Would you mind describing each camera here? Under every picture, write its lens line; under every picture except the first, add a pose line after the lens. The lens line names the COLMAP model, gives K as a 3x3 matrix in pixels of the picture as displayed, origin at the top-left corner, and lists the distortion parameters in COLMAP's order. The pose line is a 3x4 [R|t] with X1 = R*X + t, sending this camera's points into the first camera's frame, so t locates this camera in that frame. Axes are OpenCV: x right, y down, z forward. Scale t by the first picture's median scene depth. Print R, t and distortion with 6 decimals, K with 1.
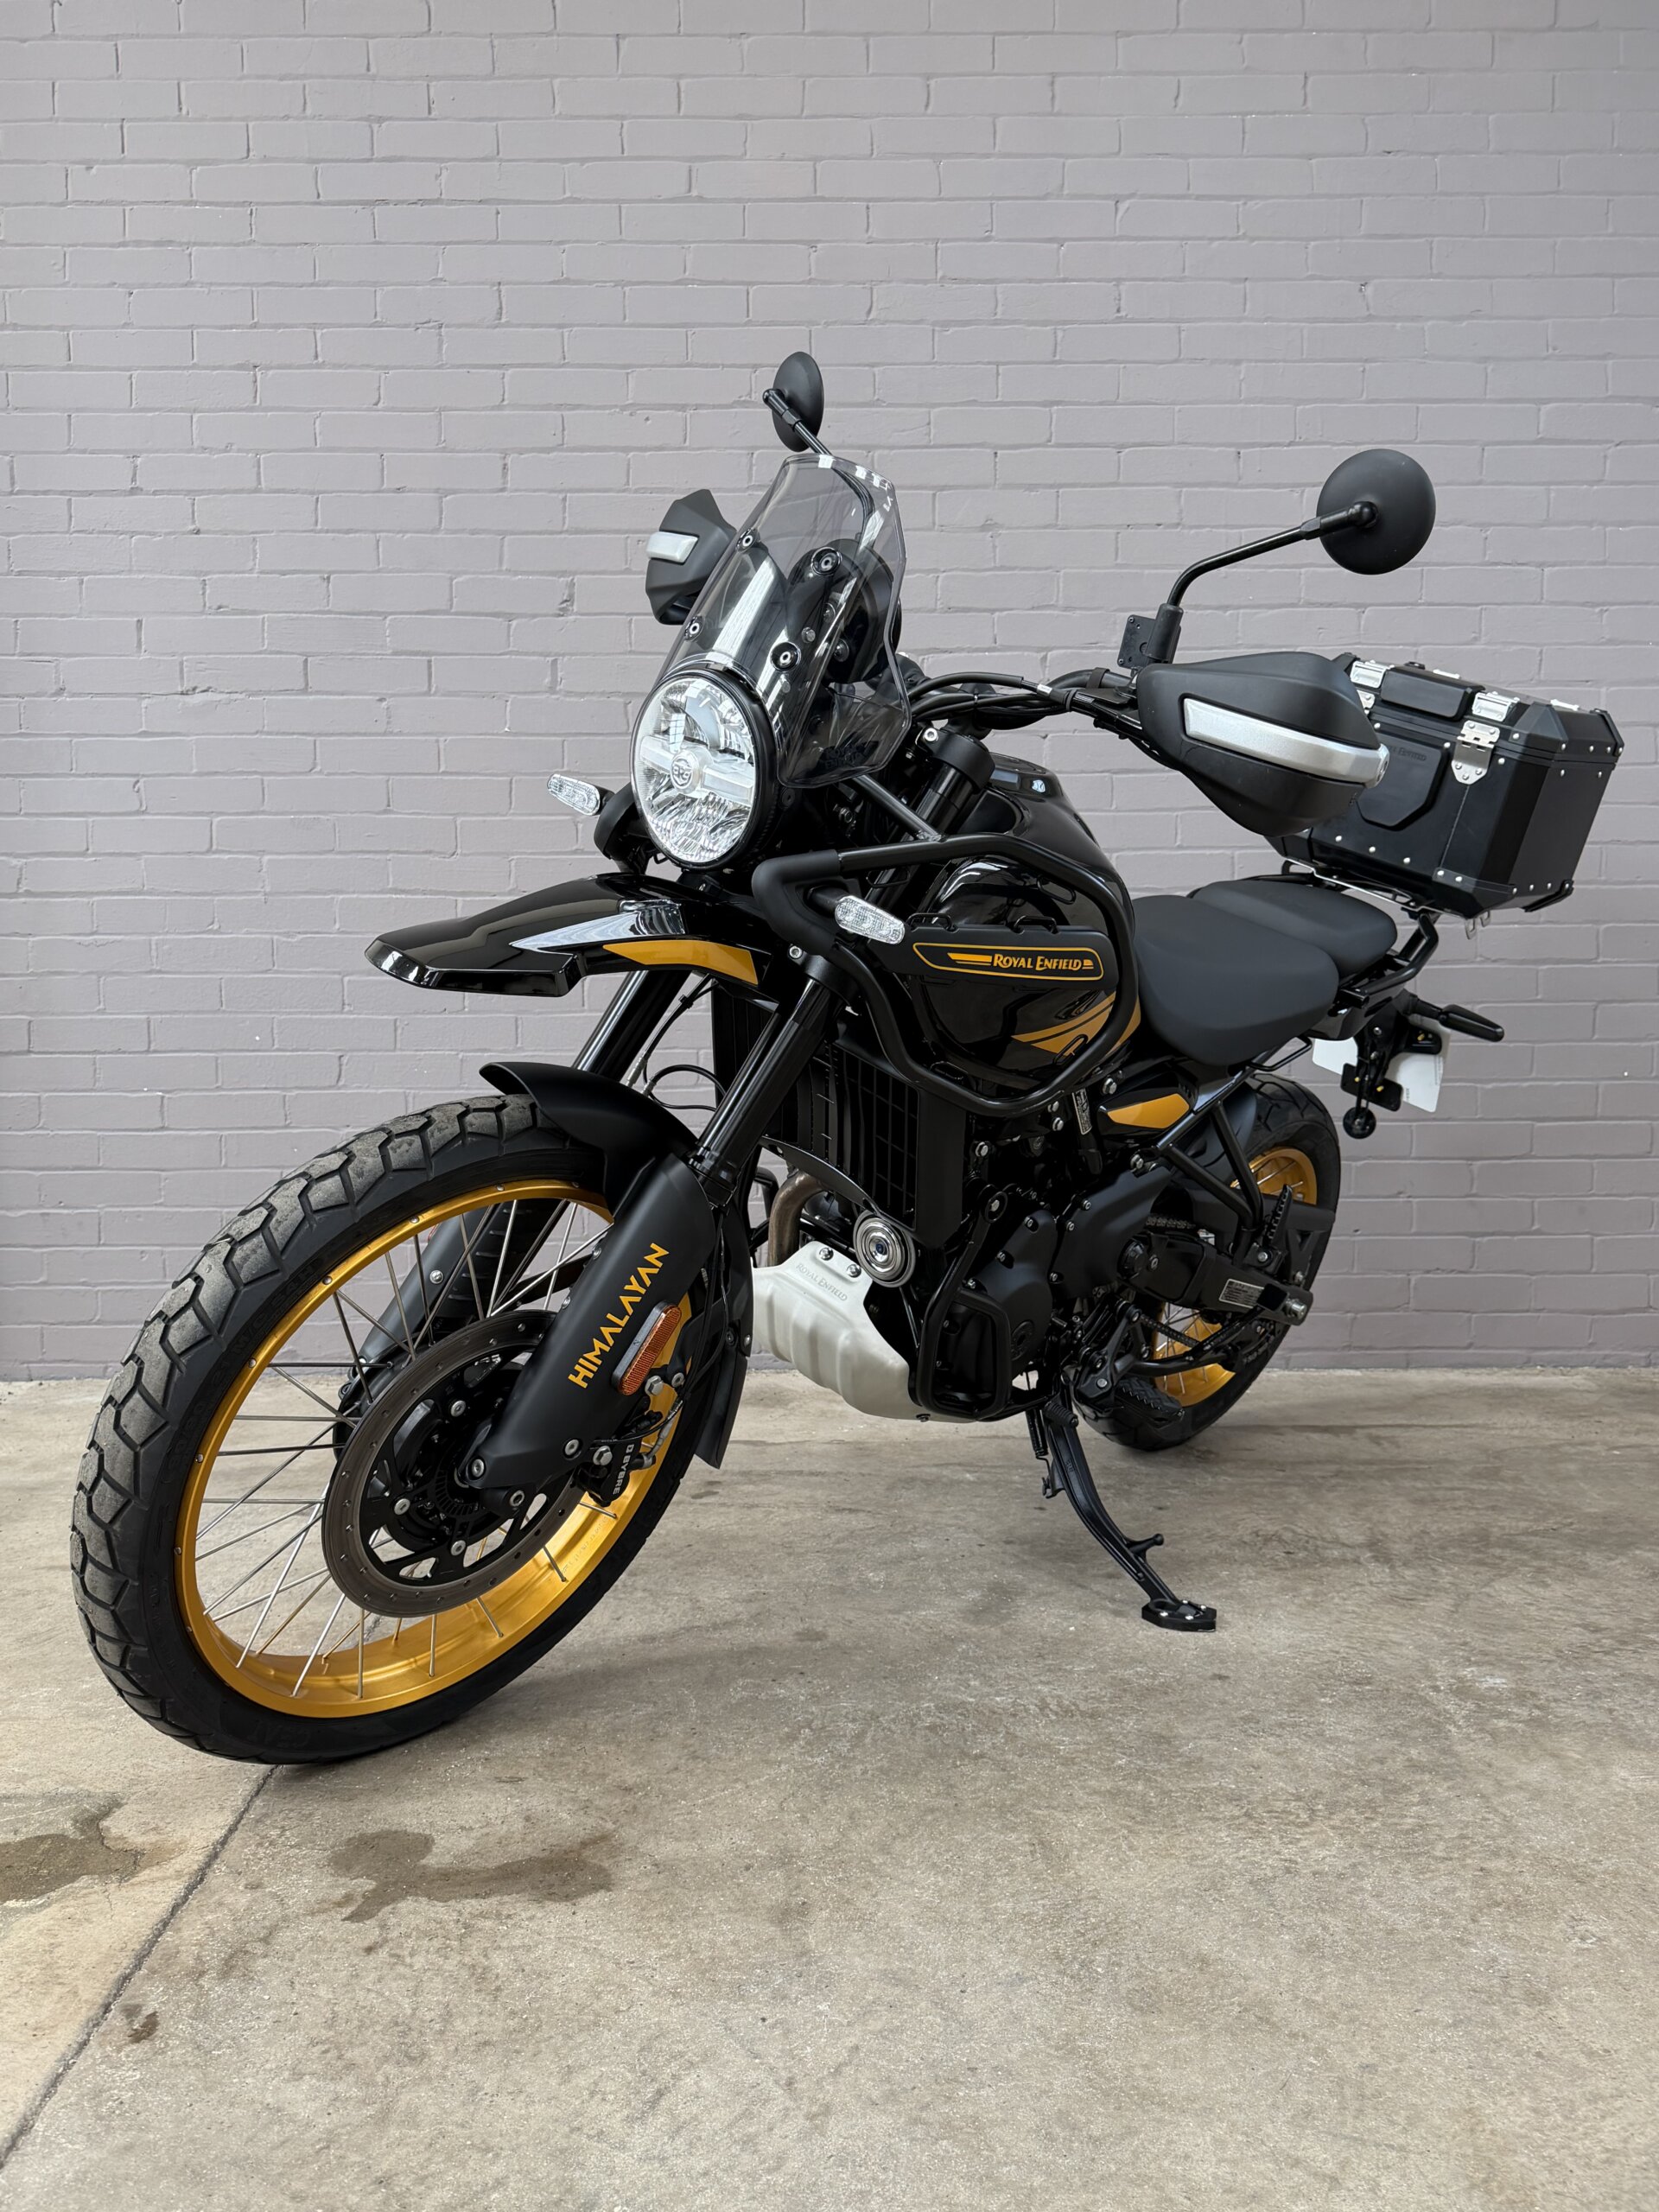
lens RADIAL K [[1728.9, 0, 825.9], [0, 1728.9, 1110.6], [0, 0, 1]] dist [0.023392, -0.026650]
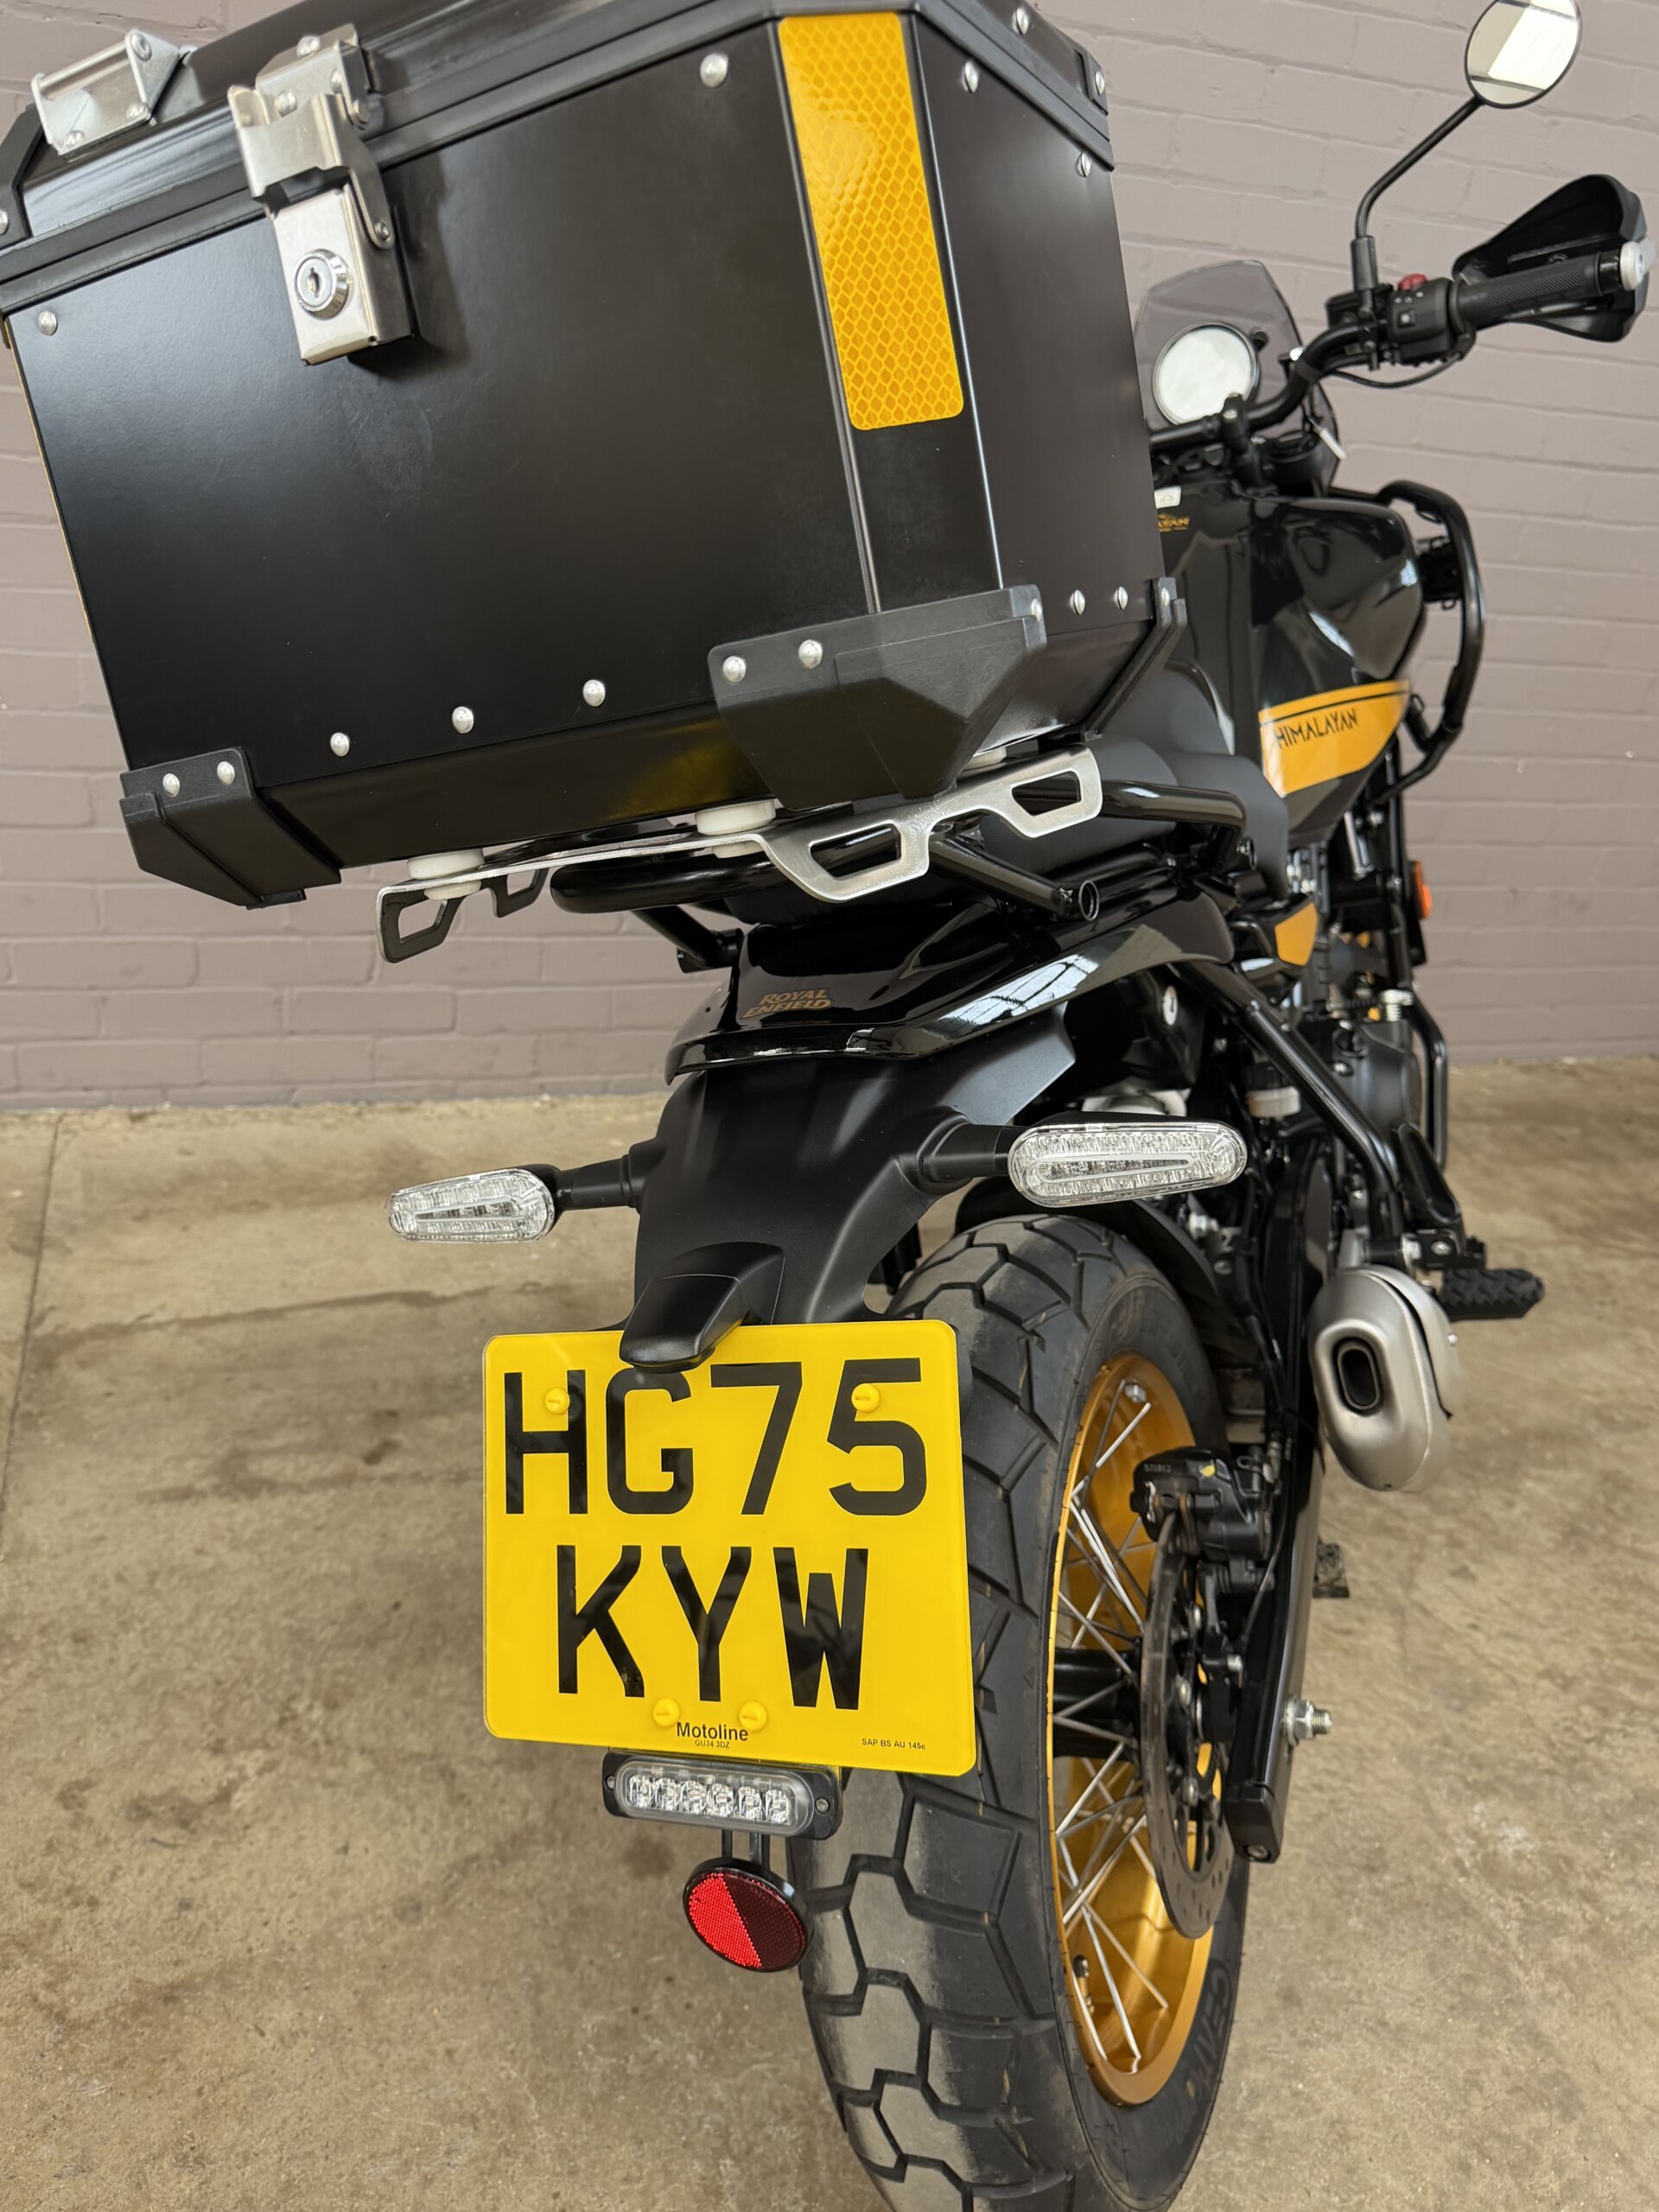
lens RADIAL K [[1728.9, 0, 831.1], [0, 1728.9, 1124.9], [0, 0, 1]] dist [0.023392, -0.026650]
pose [[0.946765, -0.034245, 0.320099, -0.092312], [-0.091021, 0.925278, 0.368206, -0.138892], [-0.308790, -0.377741, 0.872904, 0.293543]]
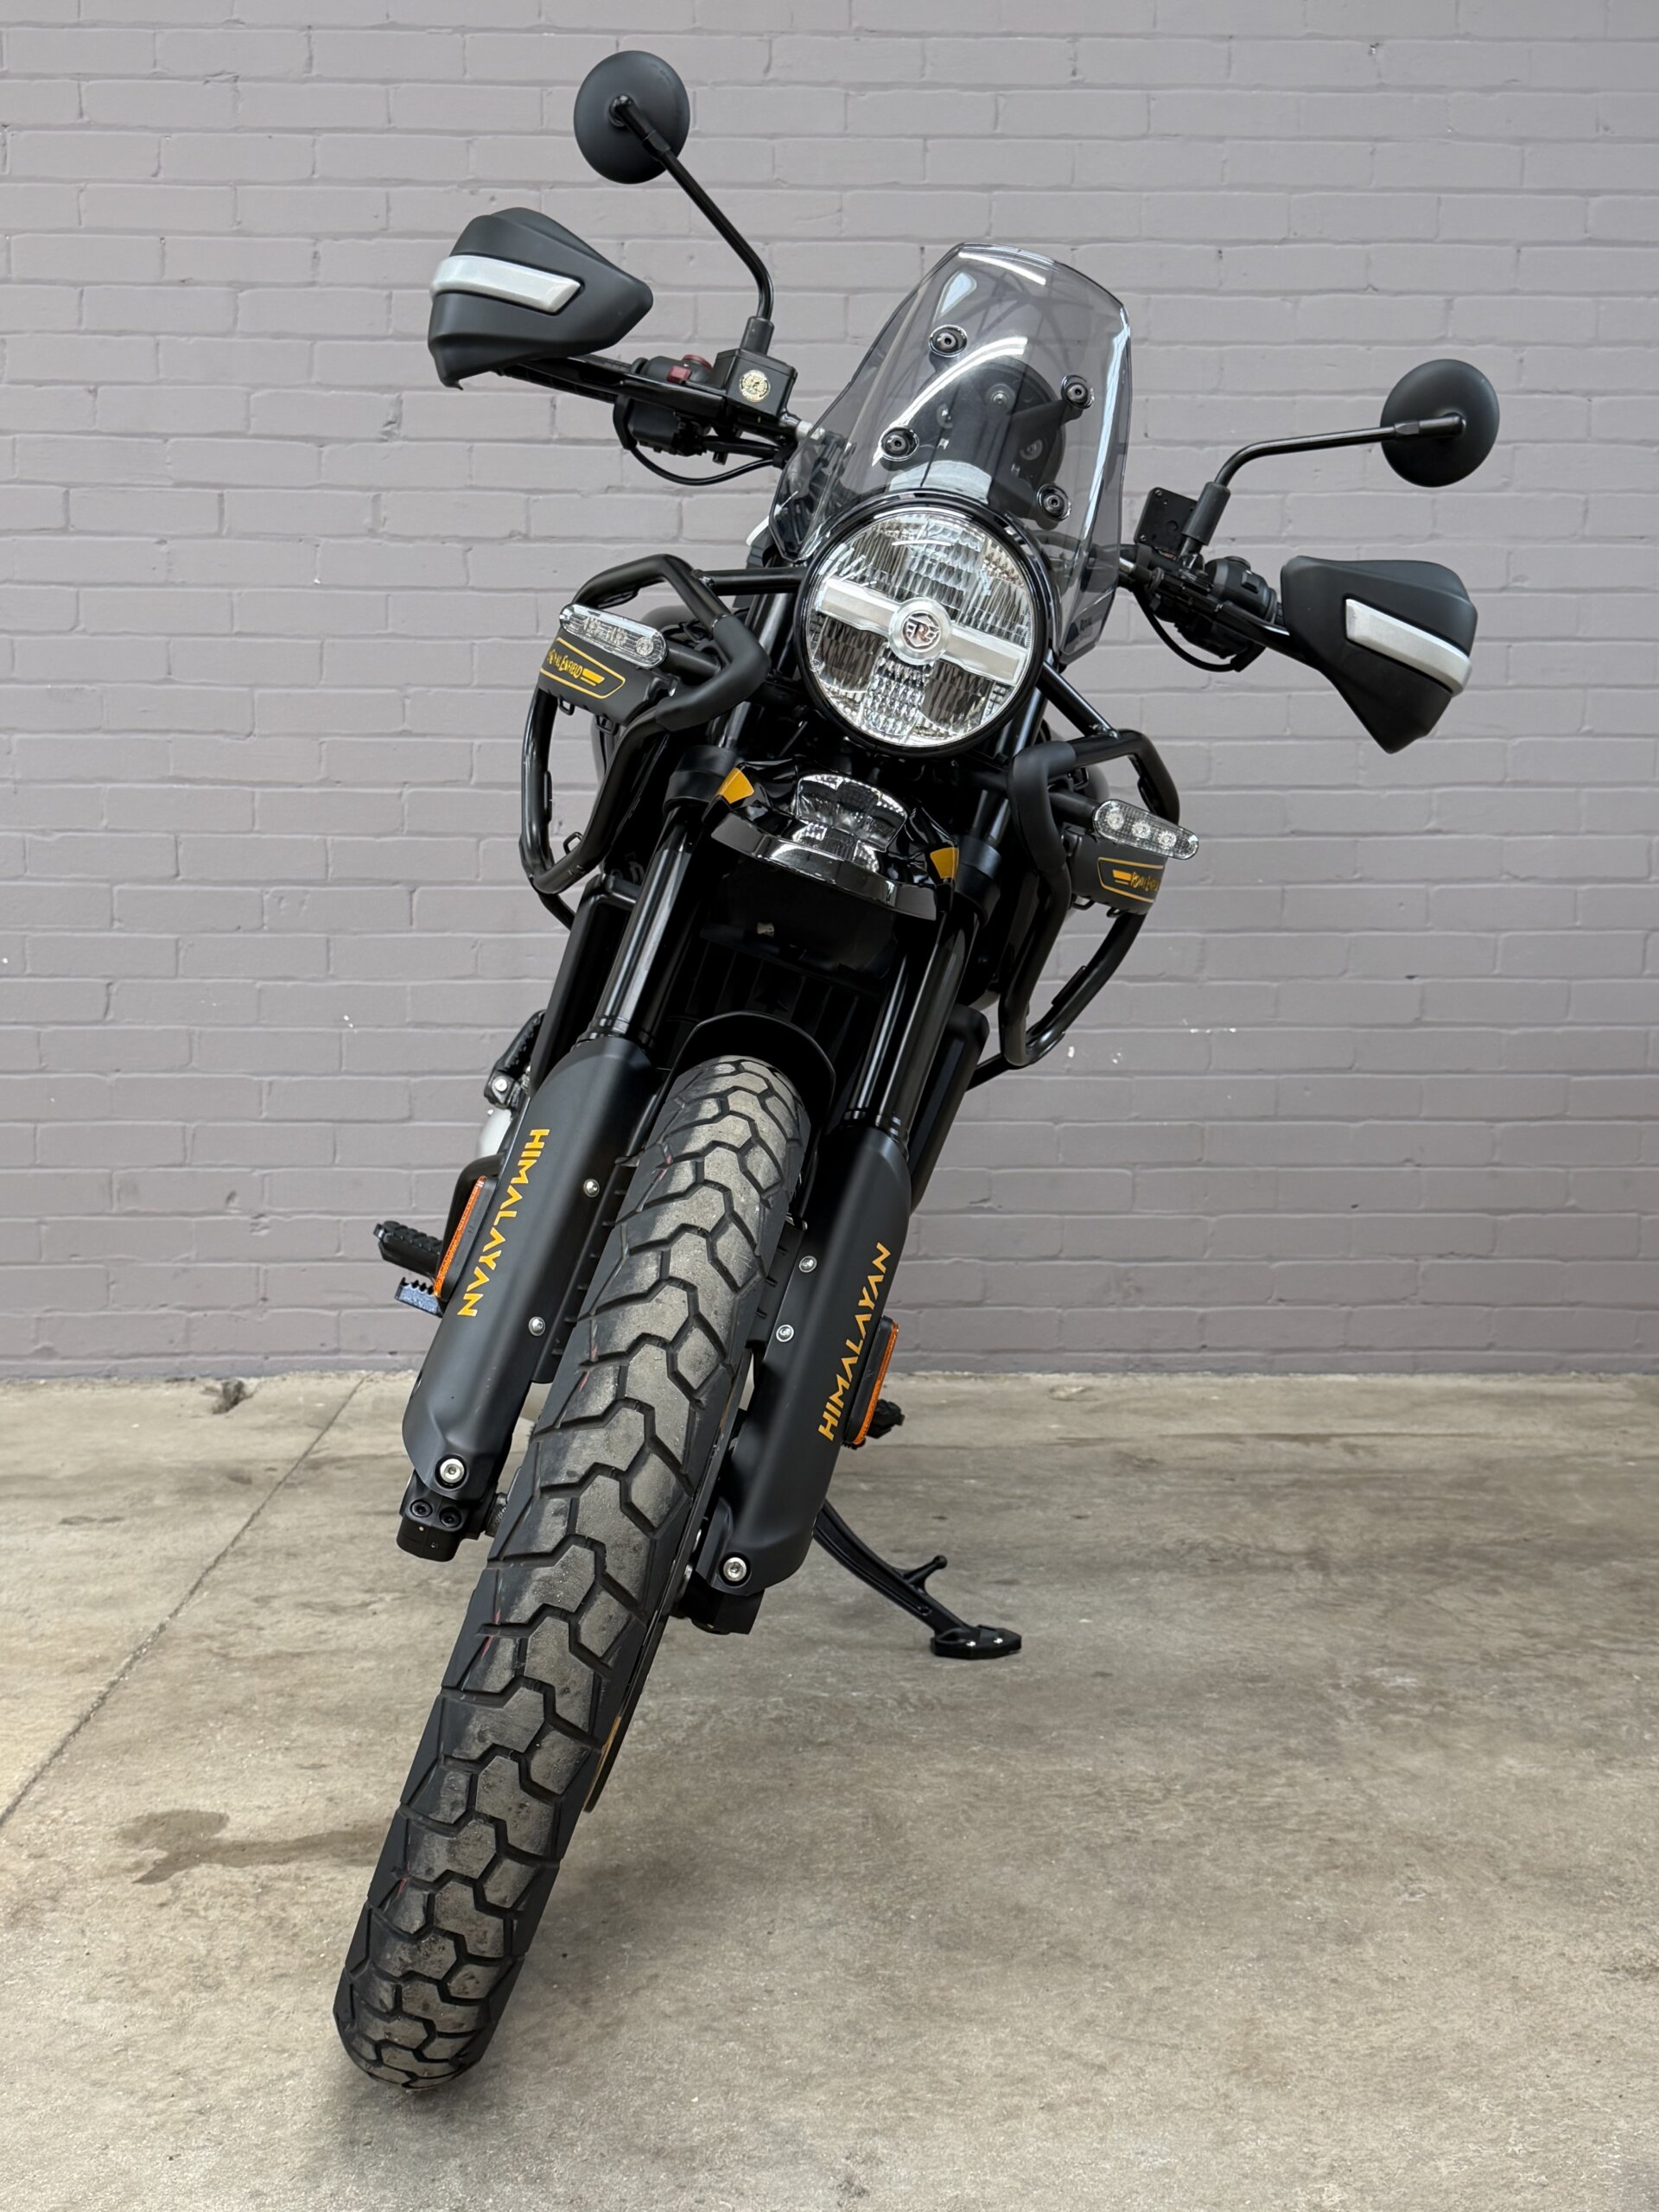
lens RADIAL K [[2412.7, 0, 824.9], [0, 2412.7, 1104.4], [0, 0, 1]] dist [0.057012, 0.000000]
pose [[0.999729, 0.006614, 0.022302, 0.029603], [-0.006940, 0.999870, 0.014544, 0.006240], [-0.022203, -0.014695, 0.999645, -0.146065]]
